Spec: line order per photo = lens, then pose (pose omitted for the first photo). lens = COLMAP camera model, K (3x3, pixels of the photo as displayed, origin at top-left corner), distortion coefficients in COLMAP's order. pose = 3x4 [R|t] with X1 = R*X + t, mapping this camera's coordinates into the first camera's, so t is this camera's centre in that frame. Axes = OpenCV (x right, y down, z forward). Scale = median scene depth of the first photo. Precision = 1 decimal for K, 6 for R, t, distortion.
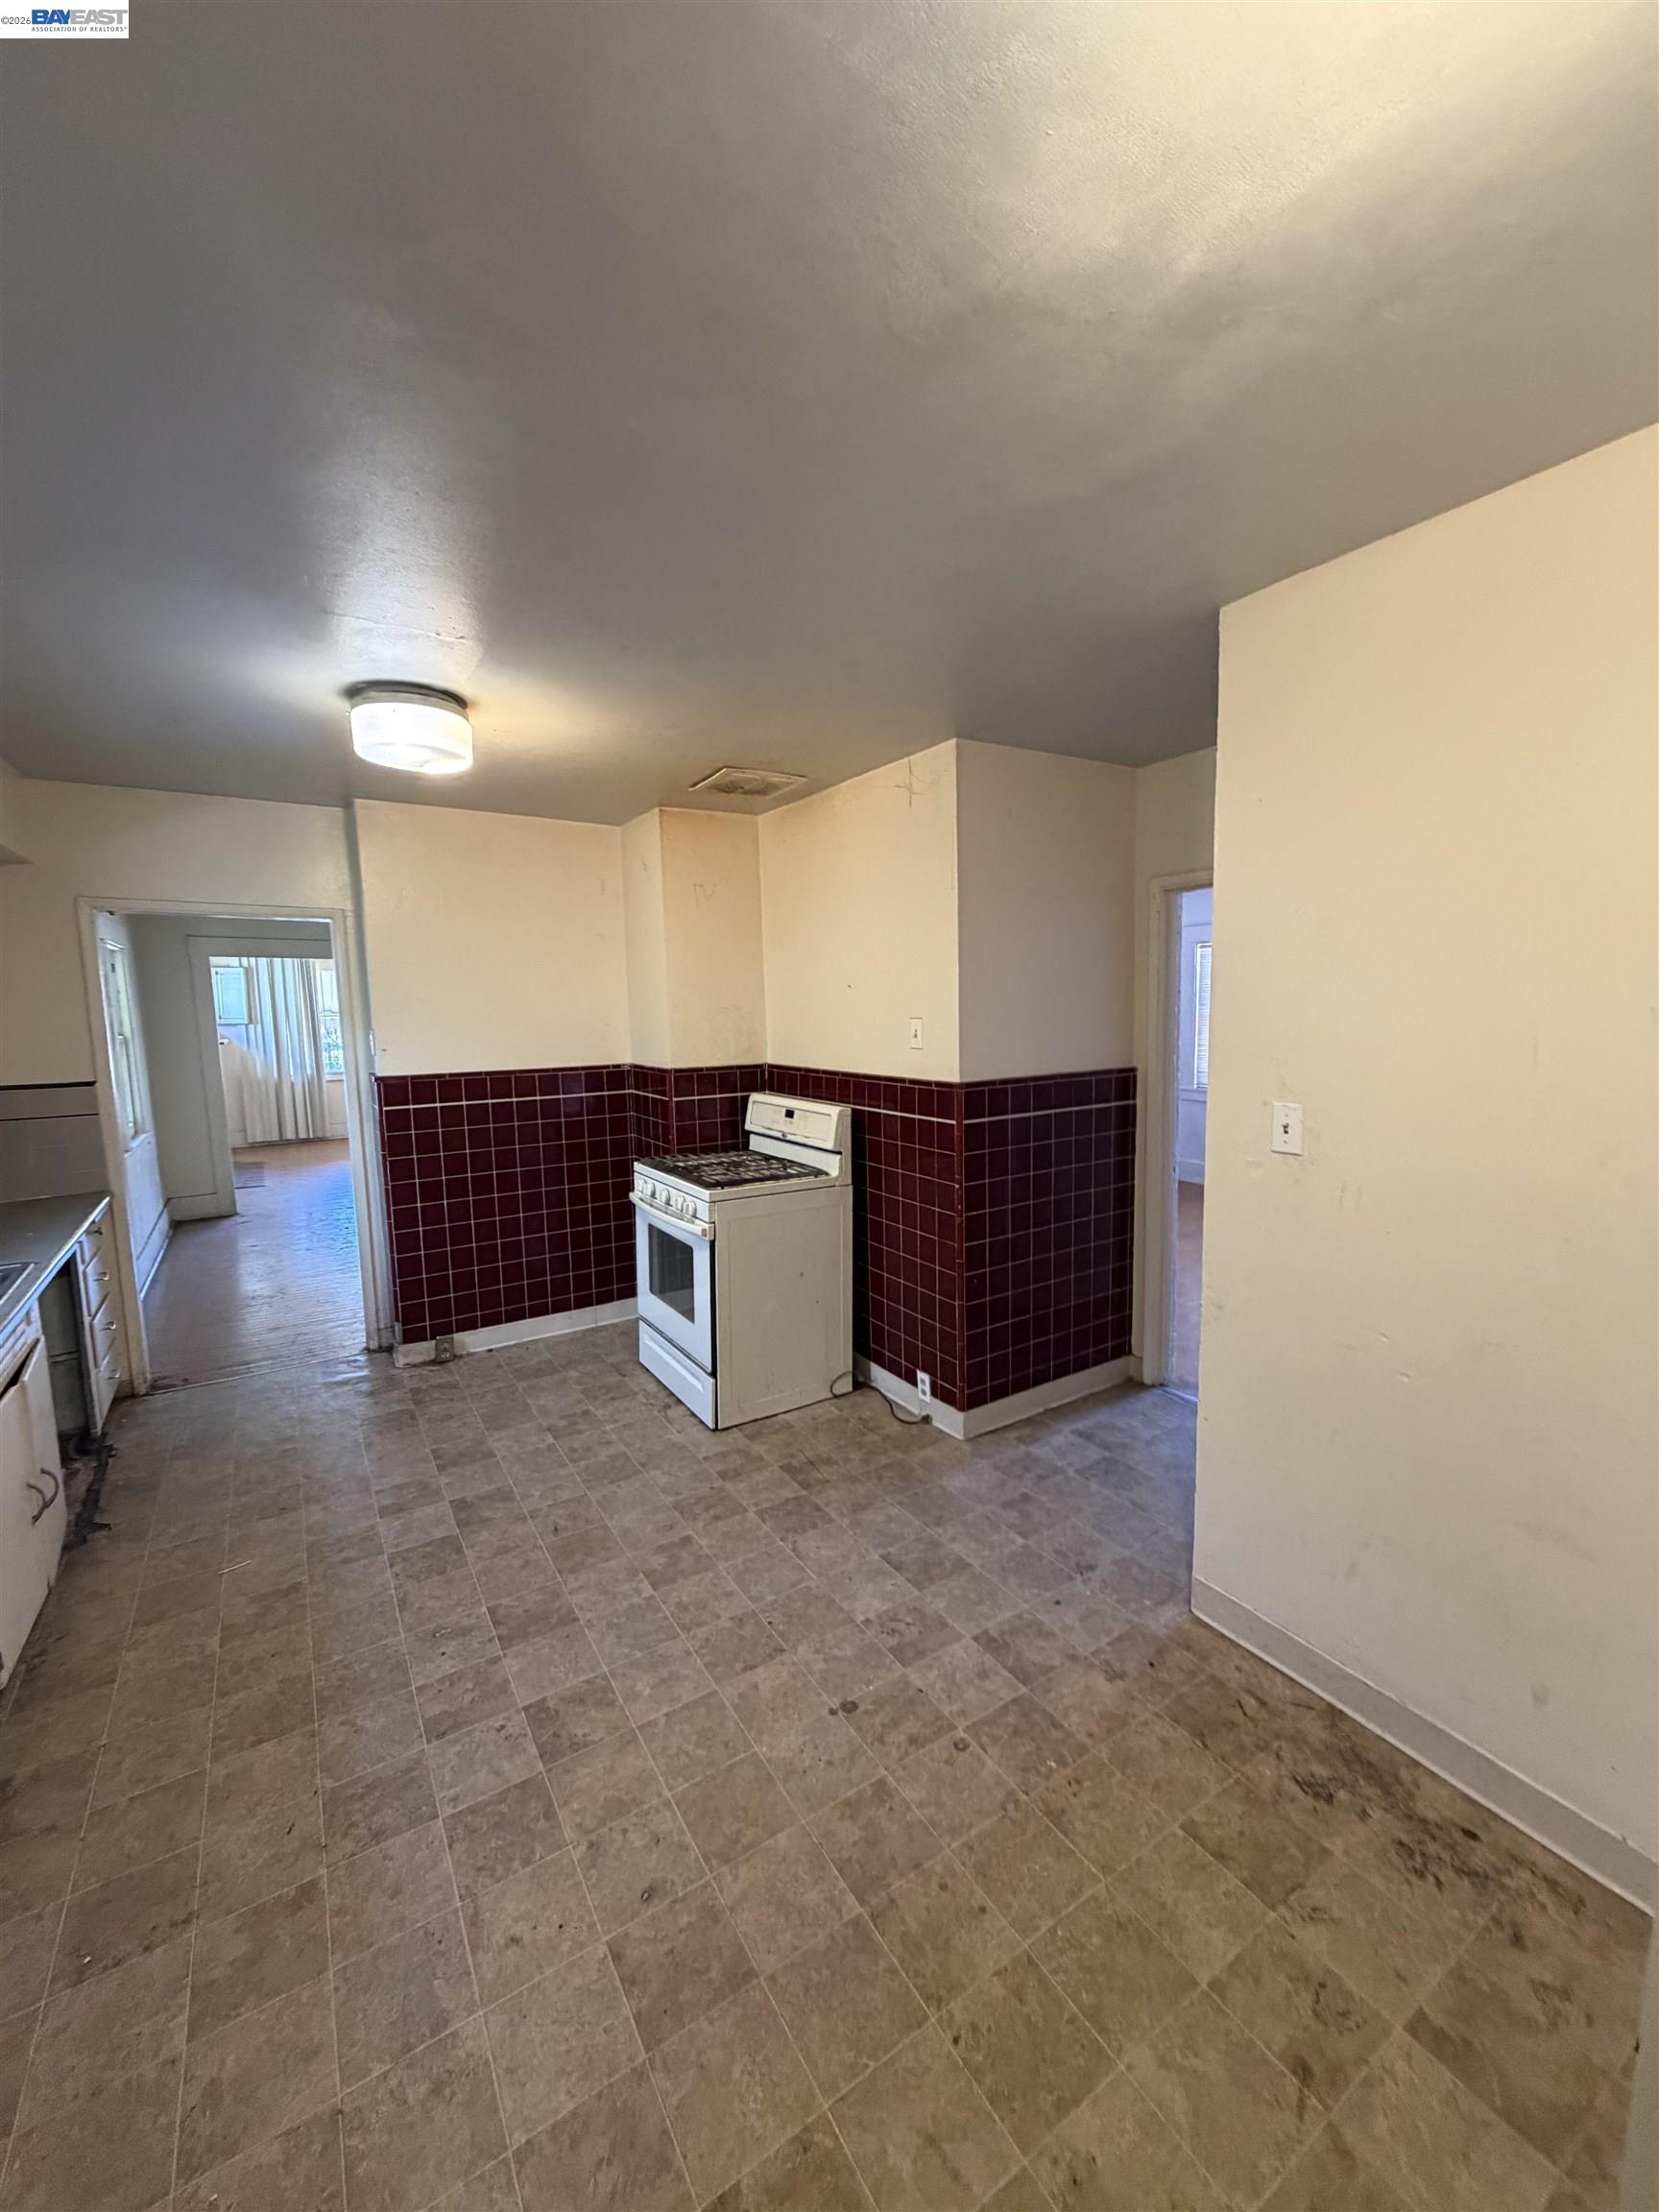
lens RADIAL K [[885.0, 0, 834.4], [0, 885.0, 984.5], [0, 0, 1]] dist [0.000309, 0.000078]
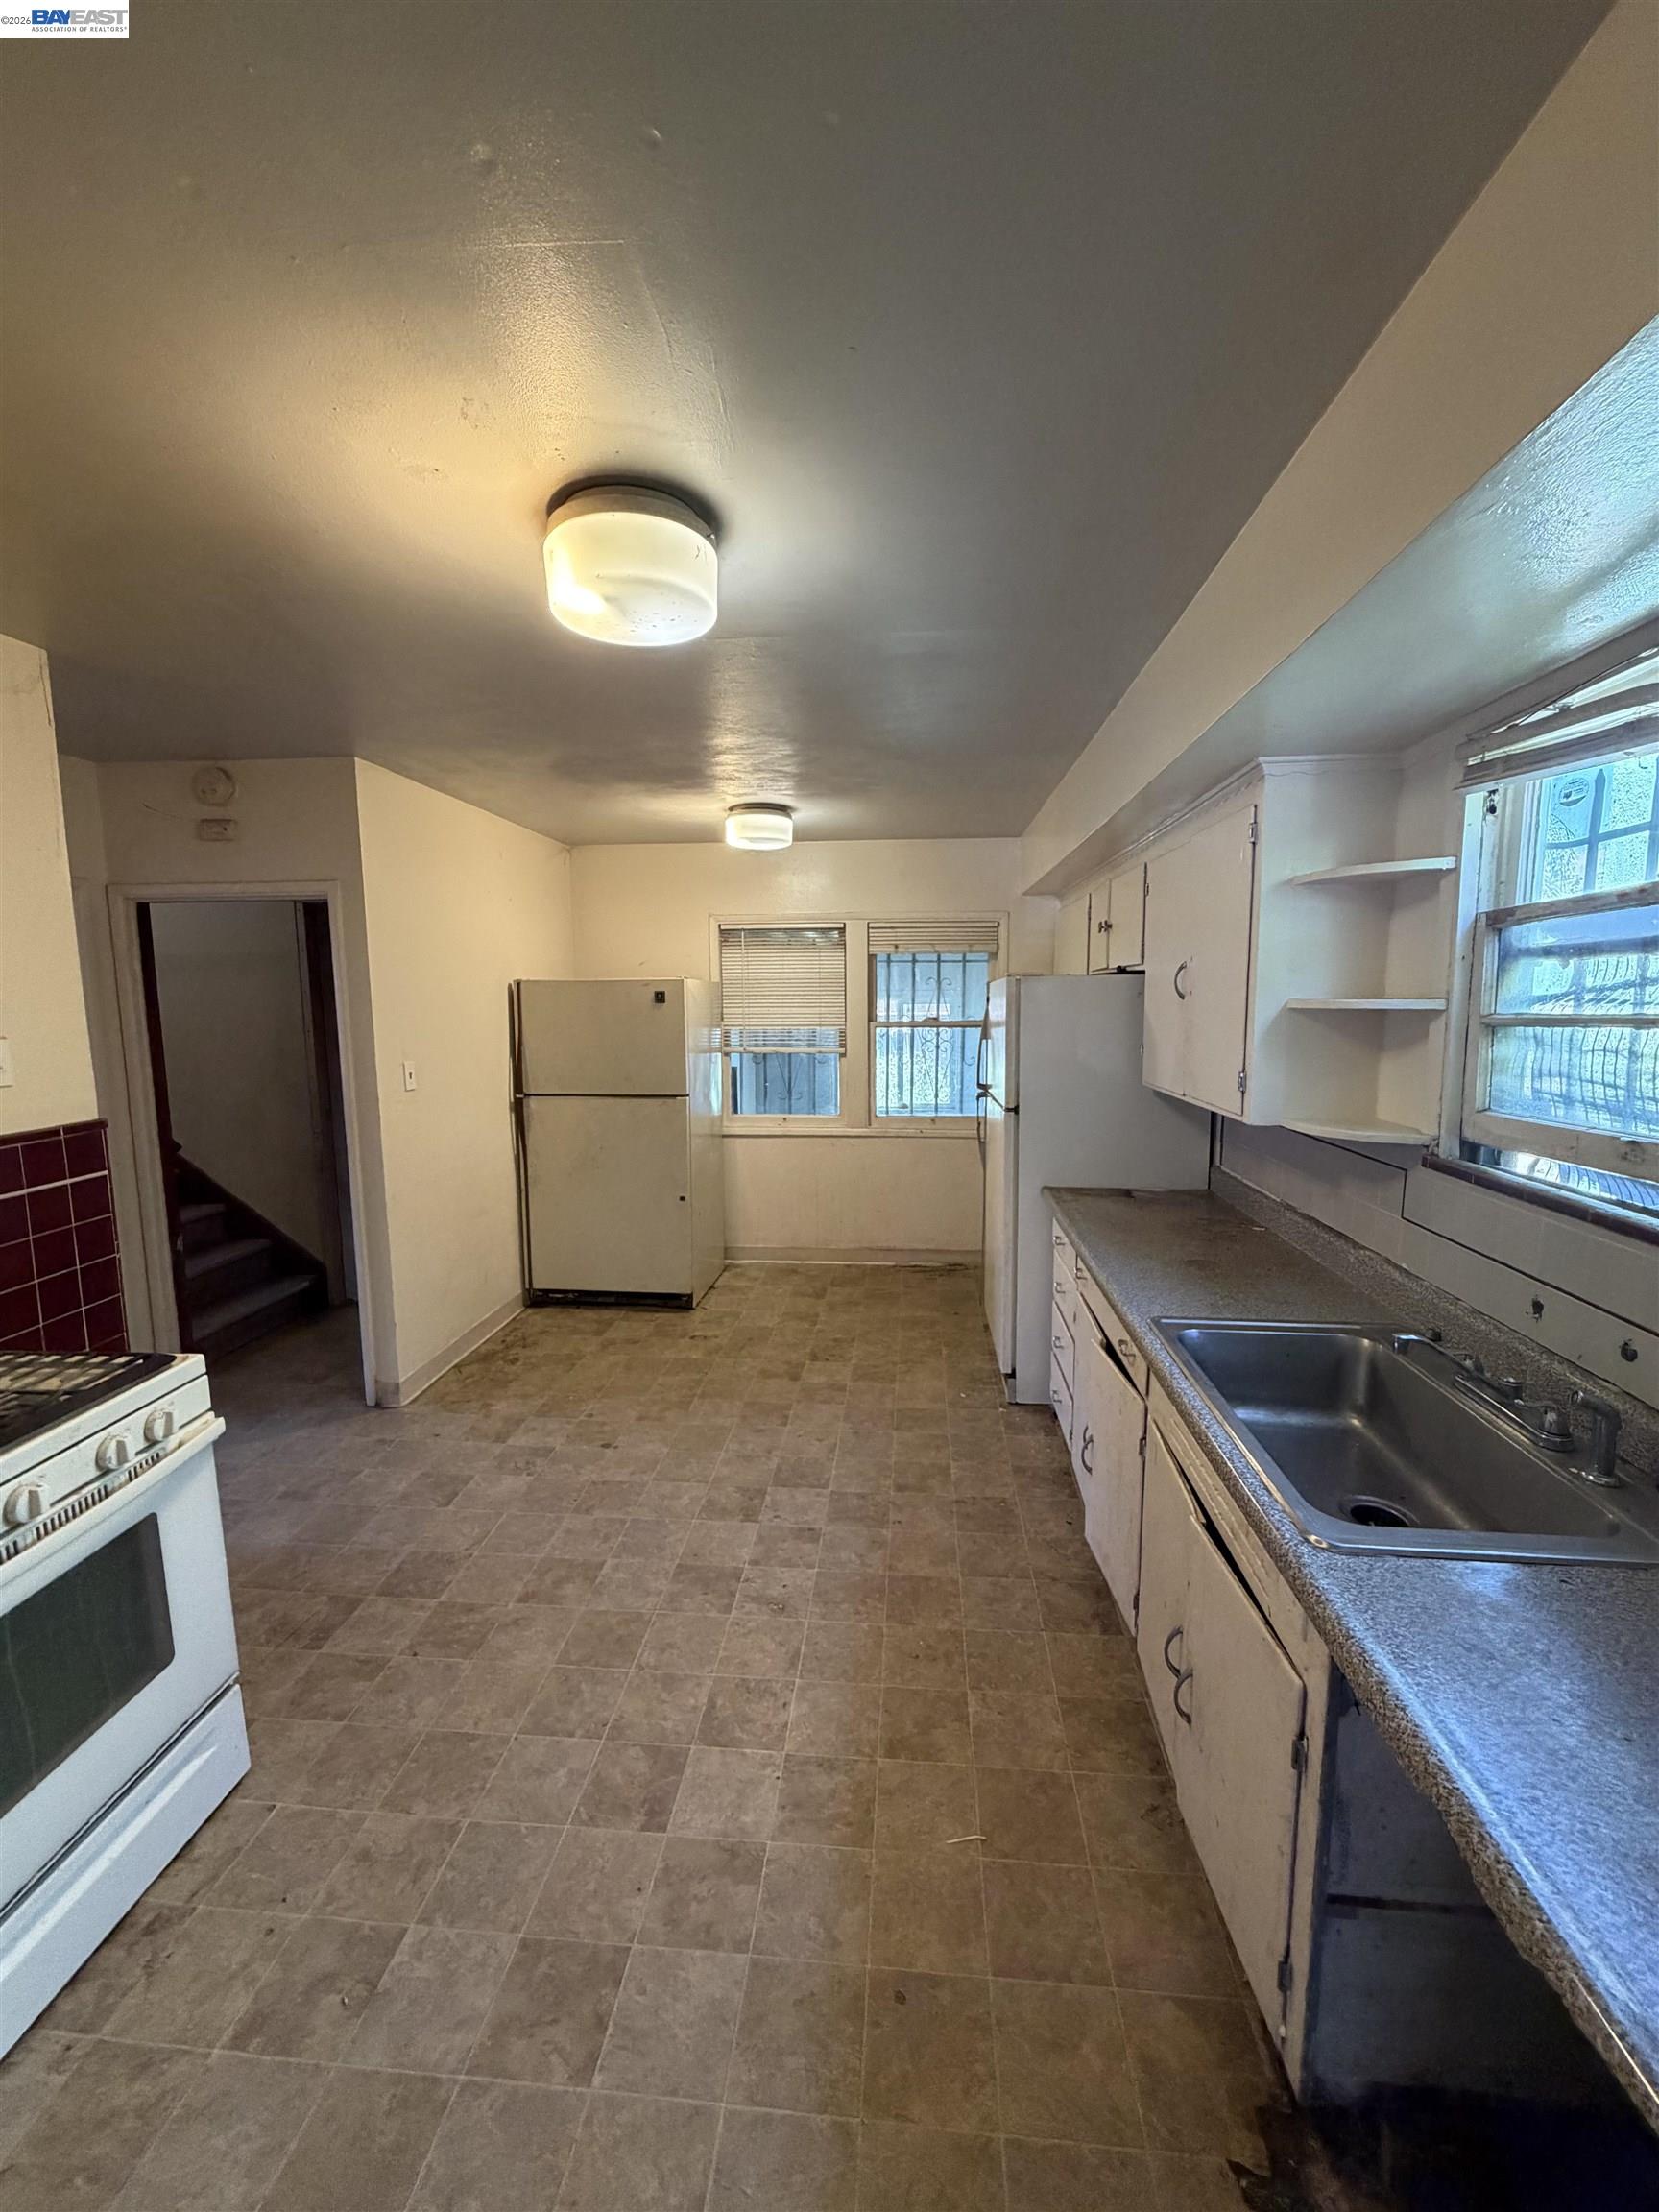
lens RADIAL K [[880.7, 0, 830.0], [0, 880.7, 1099.3], [0, 0, 1]] dist [-0.000325, 0.000028]
pose [[-0.787702, -0.050929, 0.613948, -1.183739], [0.012292, 0.995079, 0.098316, 0.050610], [-0.615934, 0.084990, -0.783200, 1.859361]]
